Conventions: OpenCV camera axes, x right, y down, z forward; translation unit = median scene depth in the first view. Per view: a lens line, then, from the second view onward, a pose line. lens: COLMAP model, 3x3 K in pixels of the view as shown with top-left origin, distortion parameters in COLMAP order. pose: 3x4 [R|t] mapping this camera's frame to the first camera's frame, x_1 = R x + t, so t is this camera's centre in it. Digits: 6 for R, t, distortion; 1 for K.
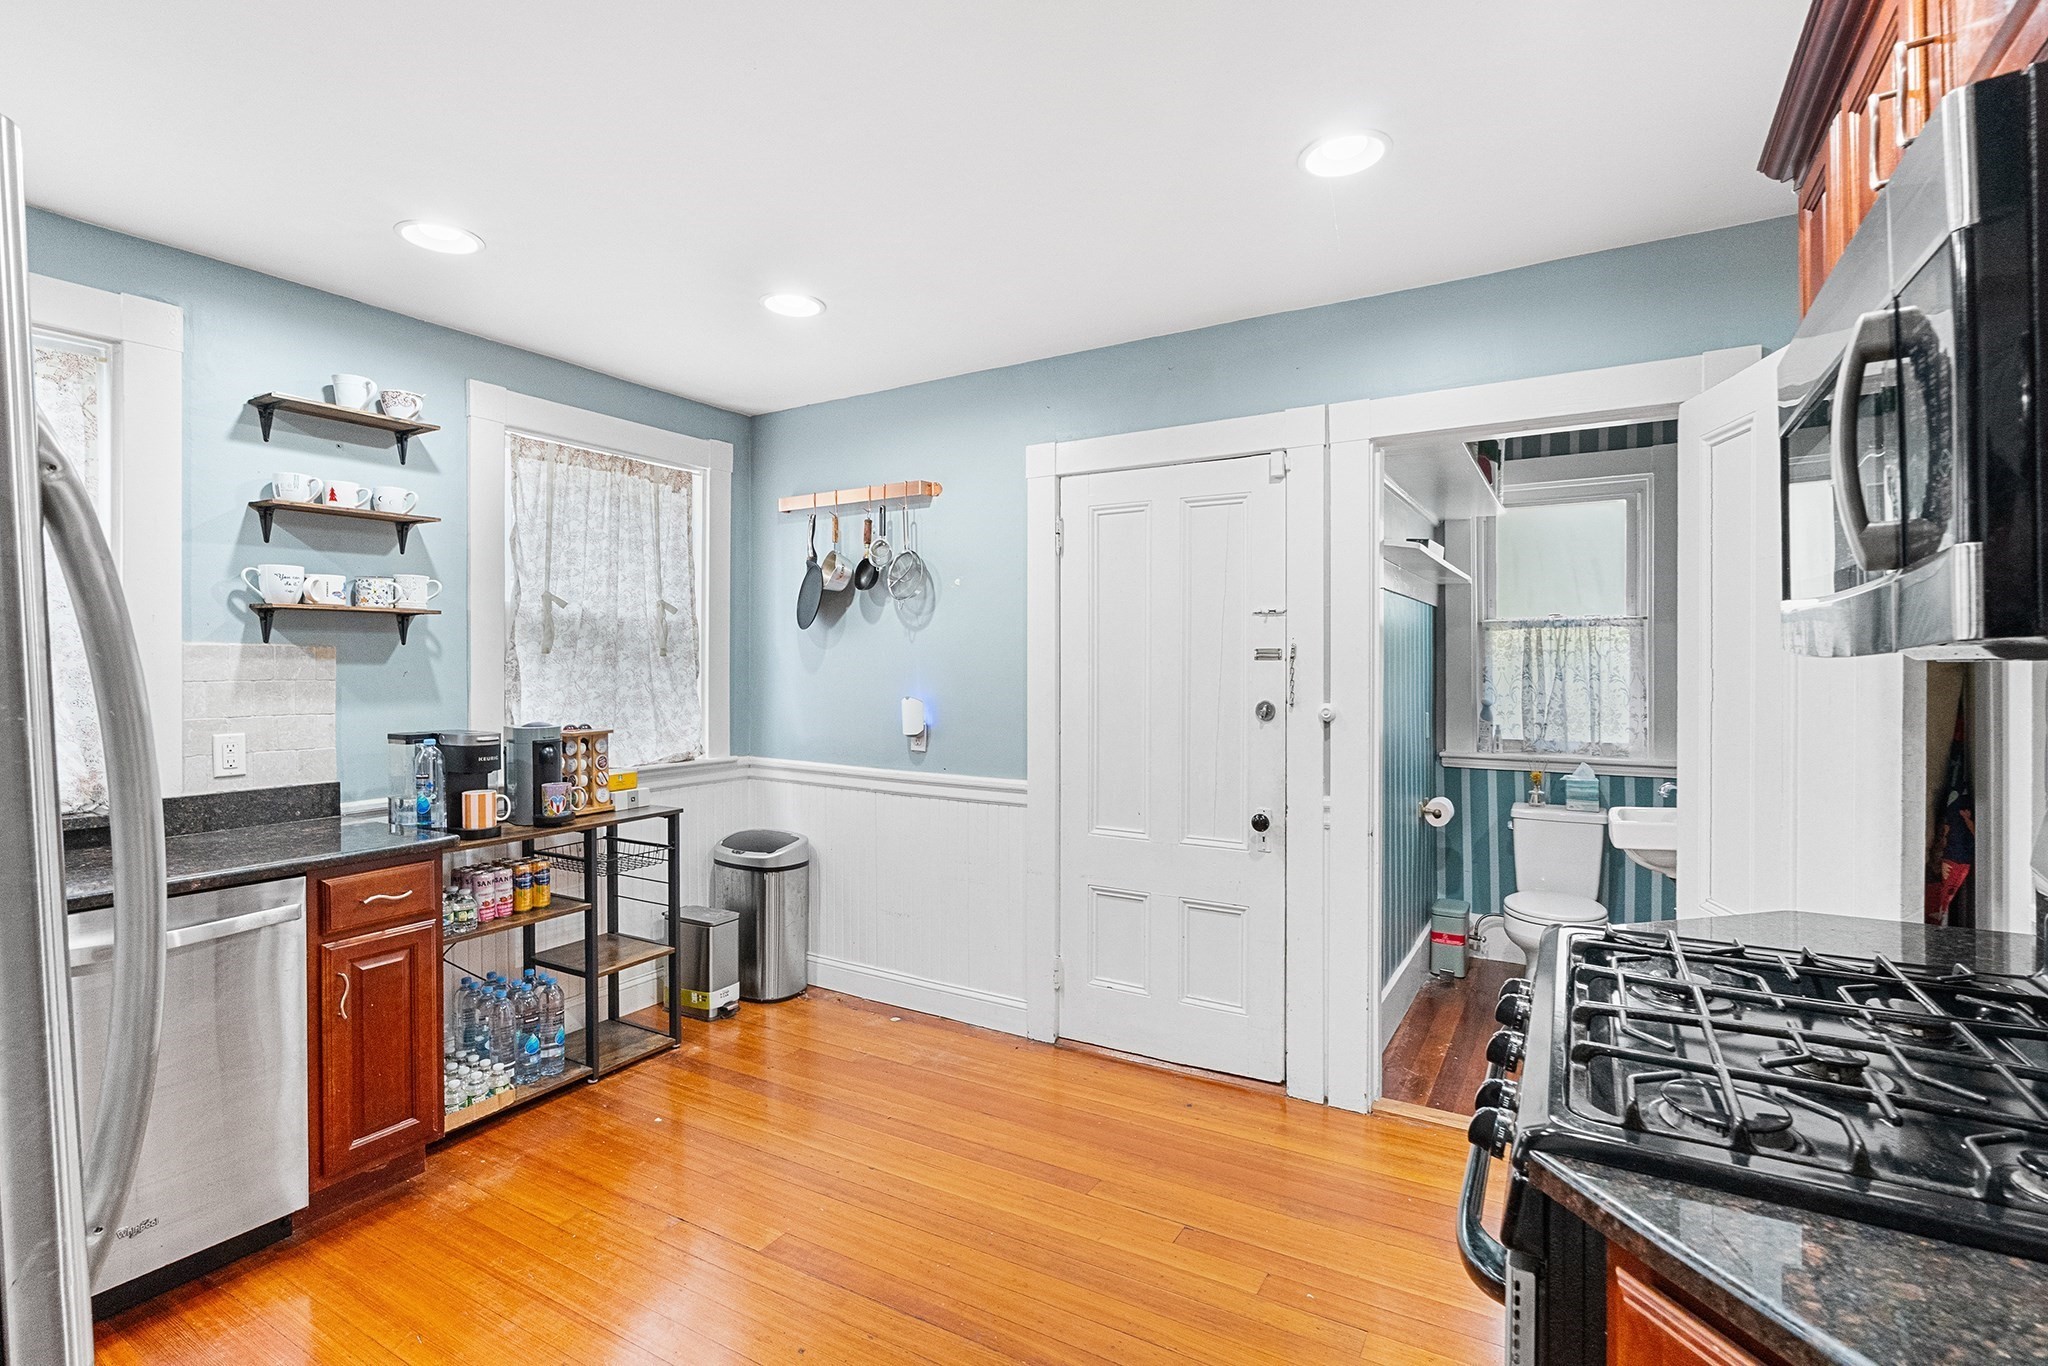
lens RADIAL K [[925.1, 0, 1036.3], [0, 925.1, 672.6], [0, 0, 1]] dist [-0.008150, 0.000969]
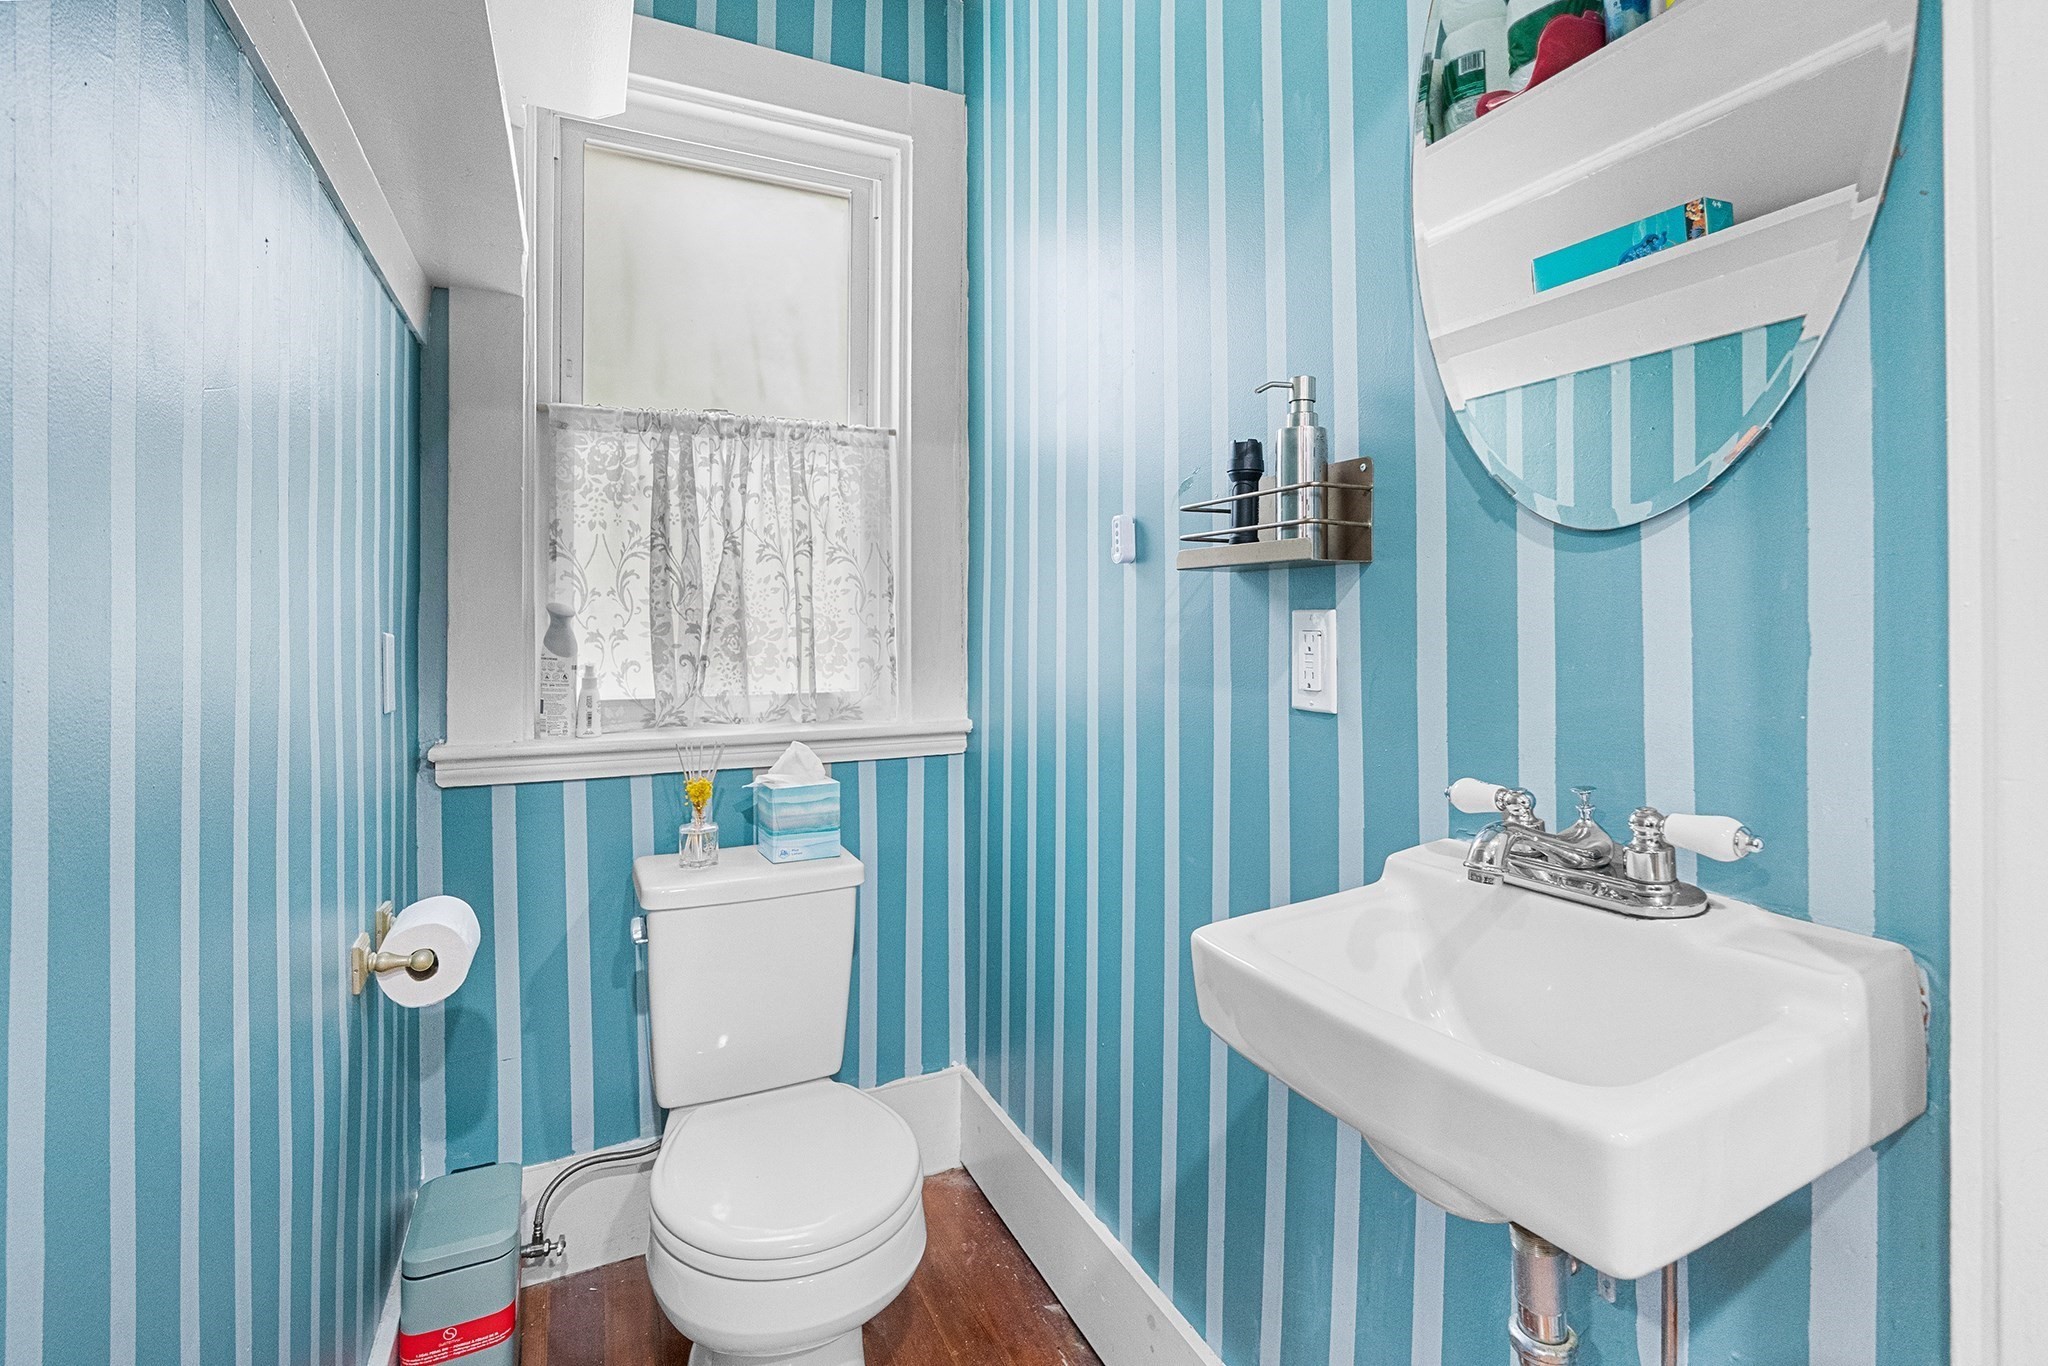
lens RADIAL K [[913.6, 0, 1029.4], [0, 913.6, 609.3], [0, 0, 1]] dist [-0.003184, -0.000260]
pose [[0.545170, 0.011420, 0.838247, 0.277987], [0.006379, 0.999822, -0.017770, 0.041493], [-0.838301, 0.015035, 0.545000, 0.637600]]
